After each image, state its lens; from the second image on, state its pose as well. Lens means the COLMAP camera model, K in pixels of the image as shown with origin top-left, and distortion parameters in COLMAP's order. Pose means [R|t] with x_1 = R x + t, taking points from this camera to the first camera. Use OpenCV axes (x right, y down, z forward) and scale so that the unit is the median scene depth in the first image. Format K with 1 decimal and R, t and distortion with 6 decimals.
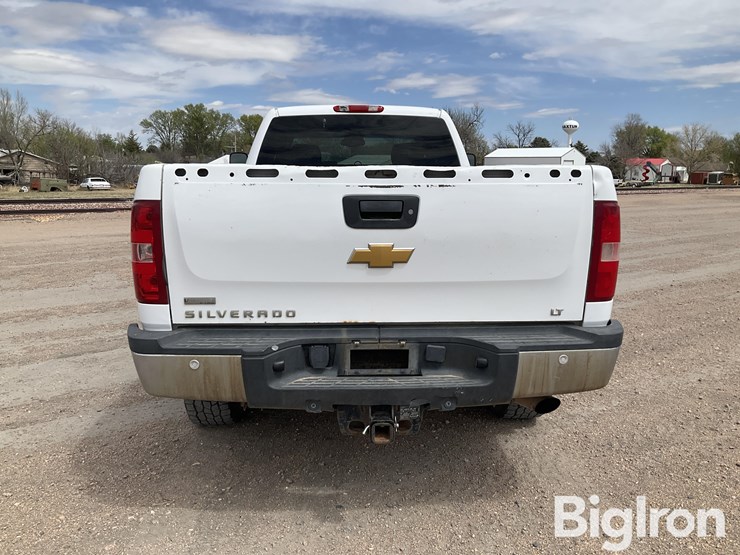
lens RADIAL K [[613.3, 0, 367.7], [0, 613.3, 278.8], [0, 0, 1]] dist [0.075333, -0.146475]
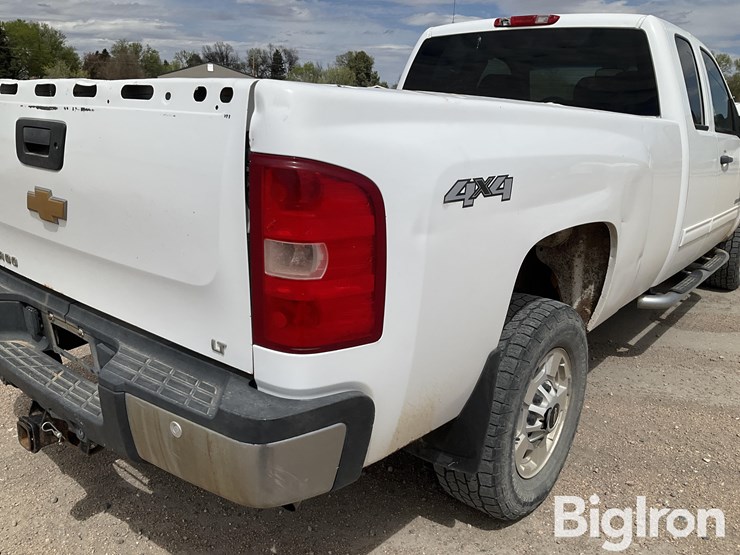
lens RADIAL K [[613.3, 0, 367.7], [0, 613.3, 278.8], [0, 0, 1]] dist [0.075333, -0.146475]
pose [[0.744754, 0.202904, -0.635744, 0.765834], [-0.149446, 0.979171, 0.137440, -0.106852], [0.650390, -0.007350, 0.759565, 0.672538]]
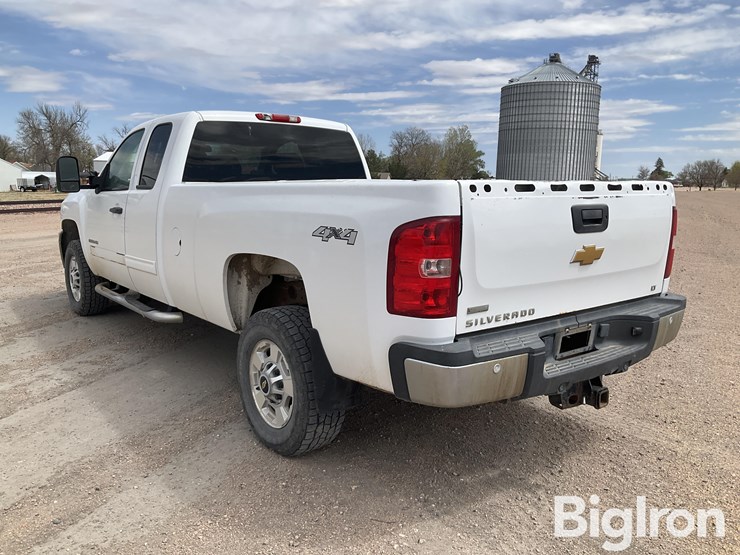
lens RADIAL K [[613.3, 0, 367.7], [0, 613.3, 278.8], [0, 0, 1]] dist [0.075333, -0.146475]
pose [[0.814609, -0.088095, 0.573281, -1.010179], [0.093088, 0.995443, 0.020693, -0.054681], [-0.572492, 0.036509, 0.819097, 0.242392]]
